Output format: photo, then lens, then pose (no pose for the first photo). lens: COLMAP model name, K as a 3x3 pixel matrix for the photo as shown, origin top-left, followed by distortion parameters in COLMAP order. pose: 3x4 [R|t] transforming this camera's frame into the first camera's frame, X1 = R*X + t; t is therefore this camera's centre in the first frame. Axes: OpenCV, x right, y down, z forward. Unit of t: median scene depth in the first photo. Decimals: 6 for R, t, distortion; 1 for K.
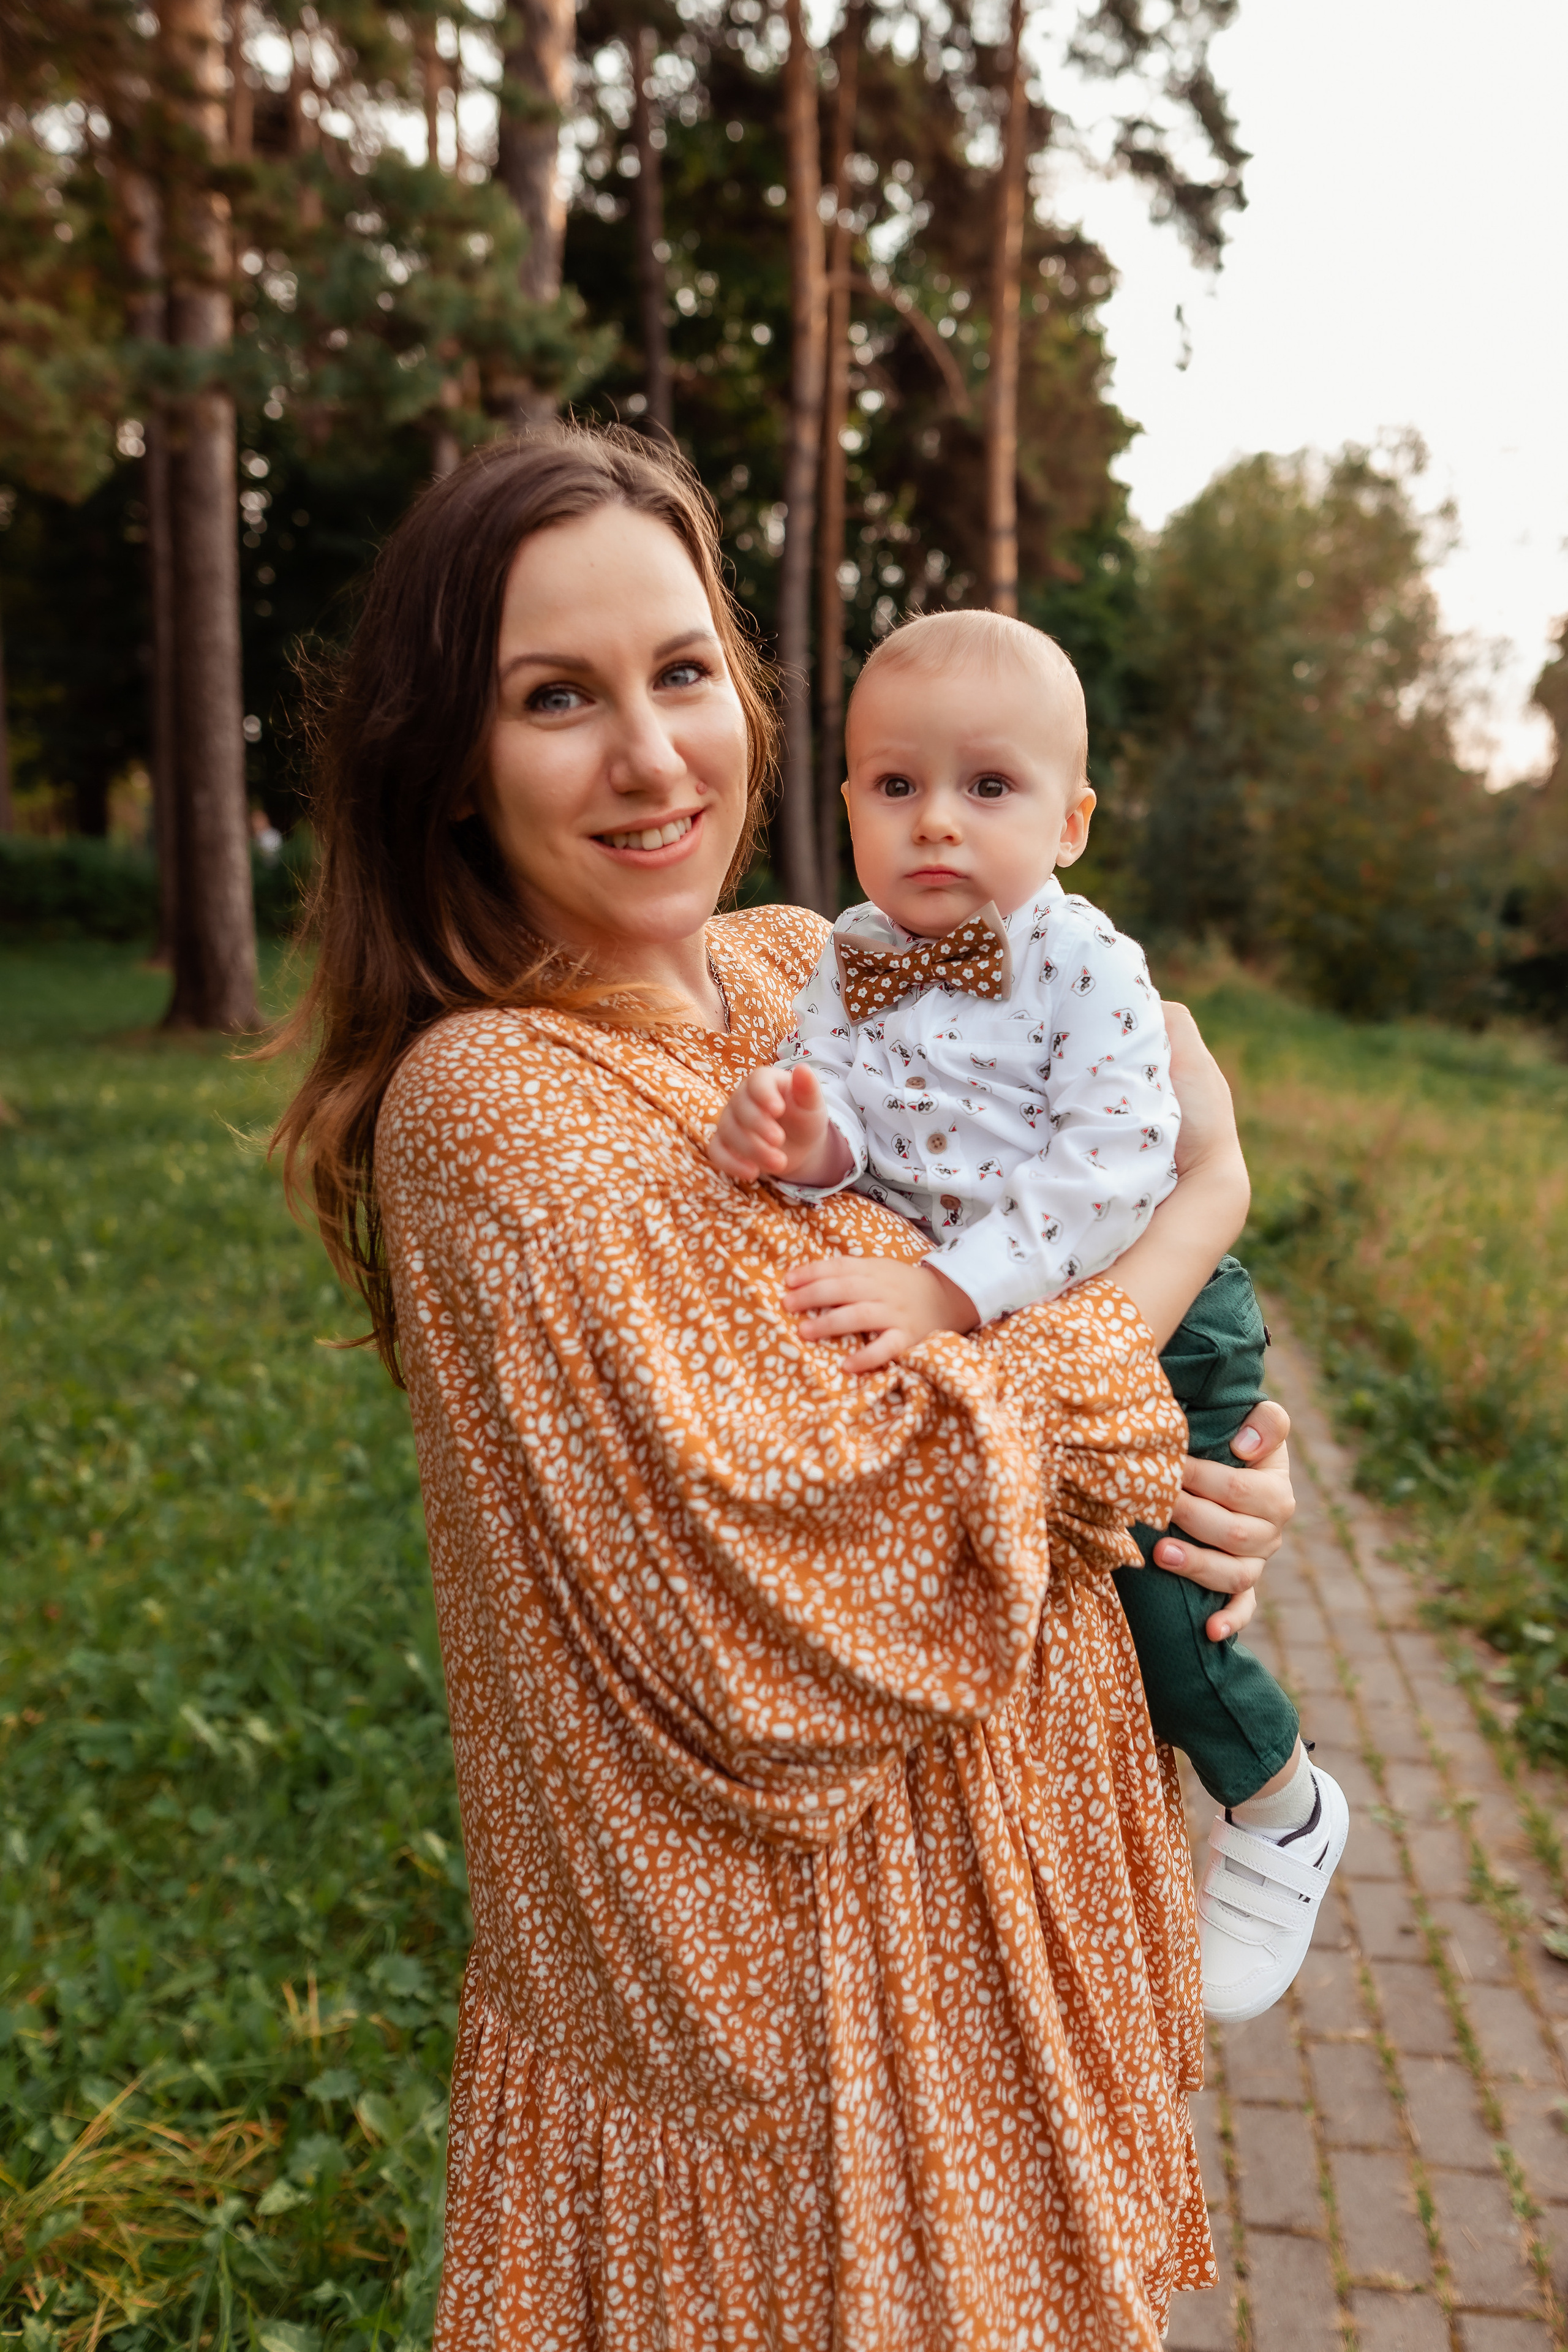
lens RADIAL K [[1856.7, 0, 881.6], [0, 1856.7, 1107.2], [0, 0, 1]] dist [-0.003415, -0.003056]
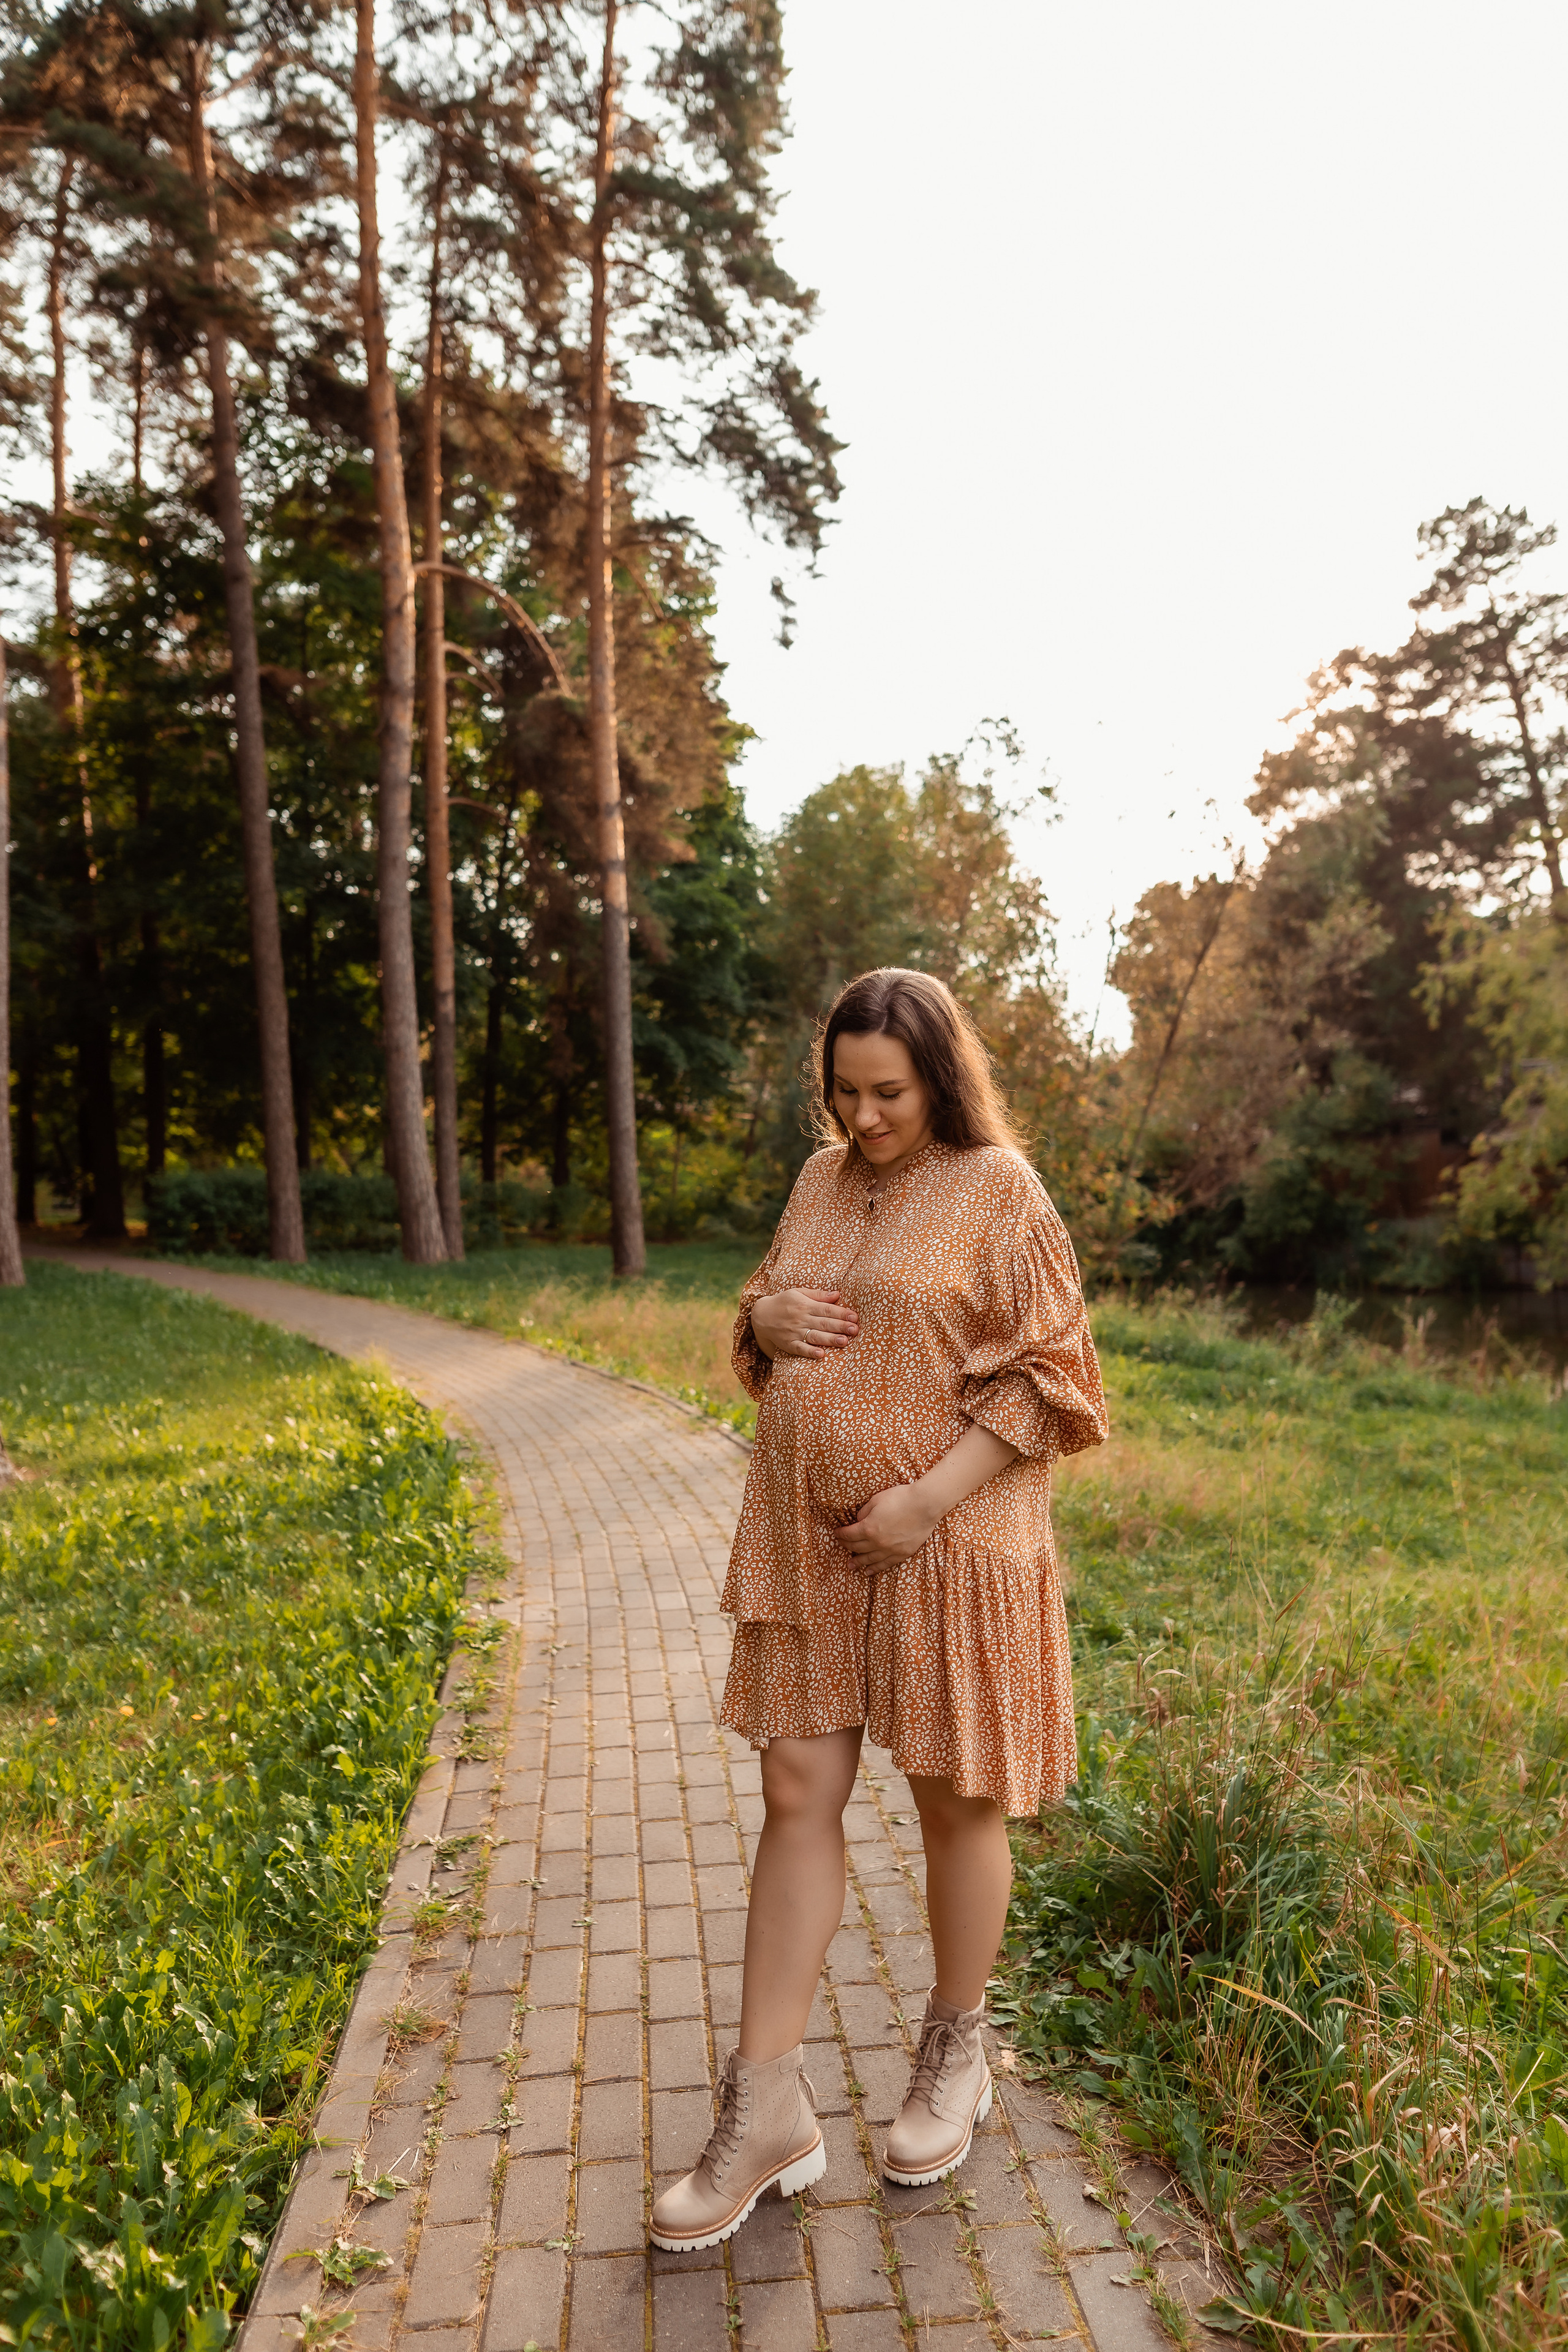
lens RADIAL K [[1670.8, 0, 790.4], [0, 1670.8, 1147.8], [0, 0, 1]] dist [-0.001256, 0.001211]
pose [[0.988316, -0.050281, 0.143887, 0.020664], [0.068705, 0.989637, -0.126088, -0.018187], [-0.136056, 0.134501, 0.981529, 0.146213]]
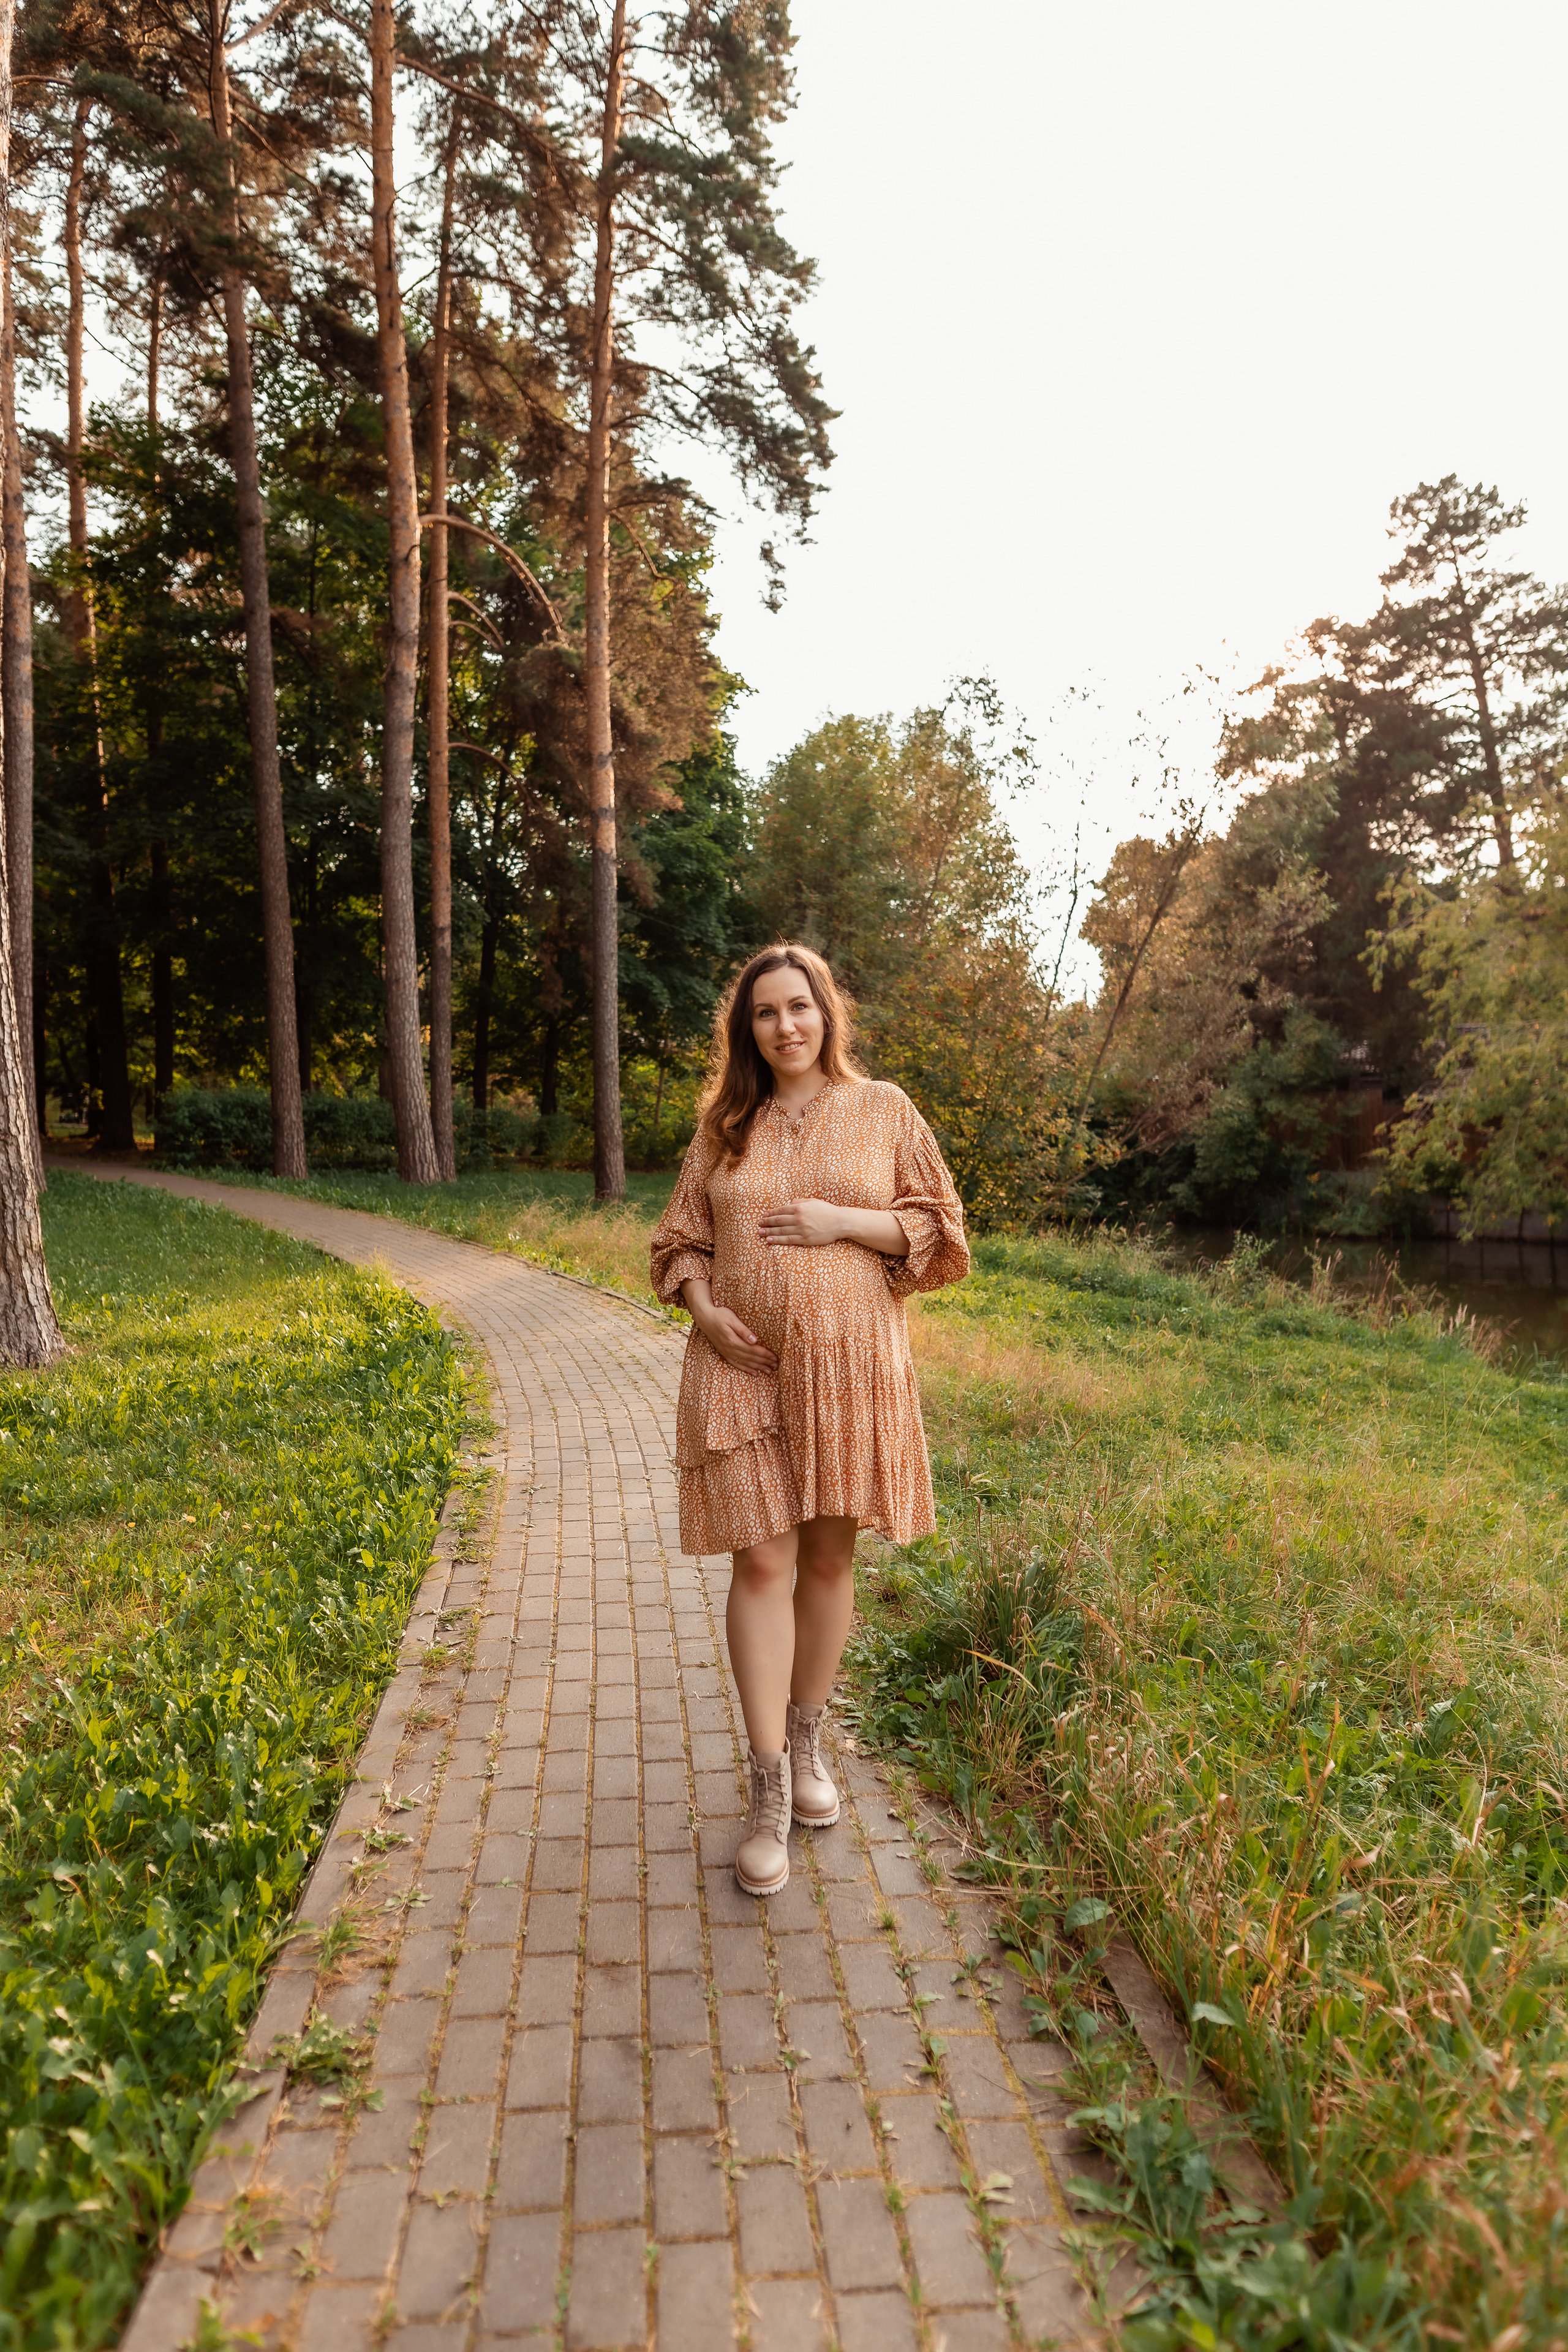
lens RADIAL K [[1620.1, 0, 787.9], [0, 1620.1, 1173.3], [0, 0, 1]] dist [-0.001327, -0.000200]
pose [[0.987985, -0.027993, 0.151996, 0.020716], [0.039224, 0.996676, -0.071400, -0.014385], [-0.149492, 0.076504, 0.985799, 0.115190]]
